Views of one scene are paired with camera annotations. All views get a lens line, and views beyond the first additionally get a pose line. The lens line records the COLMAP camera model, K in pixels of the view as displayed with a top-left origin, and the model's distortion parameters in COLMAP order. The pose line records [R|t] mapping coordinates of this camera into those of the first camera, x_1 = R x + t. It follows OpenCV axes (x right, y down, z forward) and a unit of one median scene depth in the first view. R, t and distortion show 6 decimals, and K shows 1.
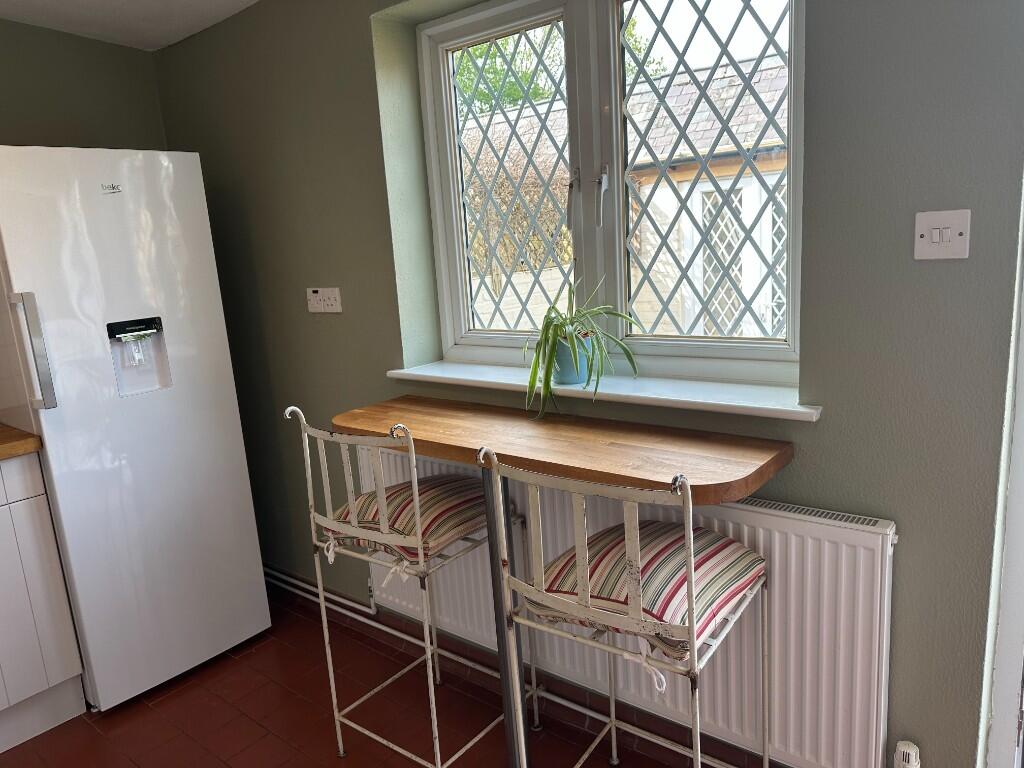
lens RADIAL K [[722.3, 0, 510.8], [0, 722.3, 385.7], [0, 0, 1]] dist [0.039820, -0.059698]
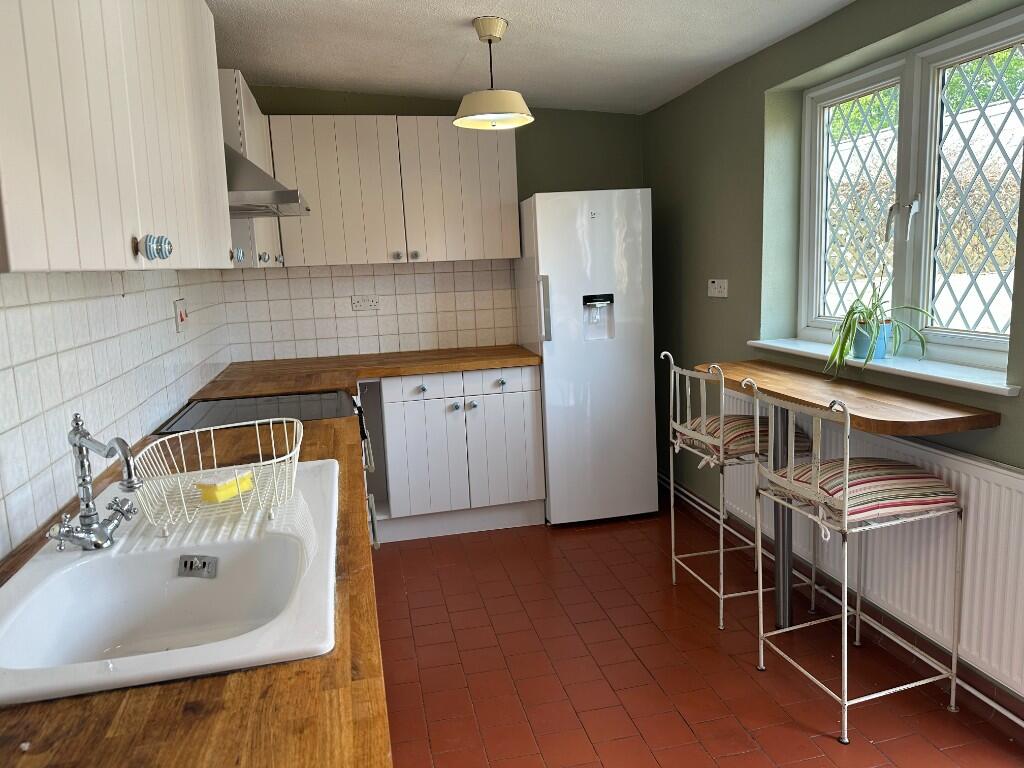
lens RADIAL K [[722.3, 0, 510.8], [0, 722.3, 385.7], [0, 0, 1]] dist [0.039820, -0.059698]
pose [[0.783132, 0.132618, -0.607549, 0.376183], [-0.122904, 0.990732, 0.057837, 0.046919], [0.609589, 0.029376, 0.792173, -0.442878]]
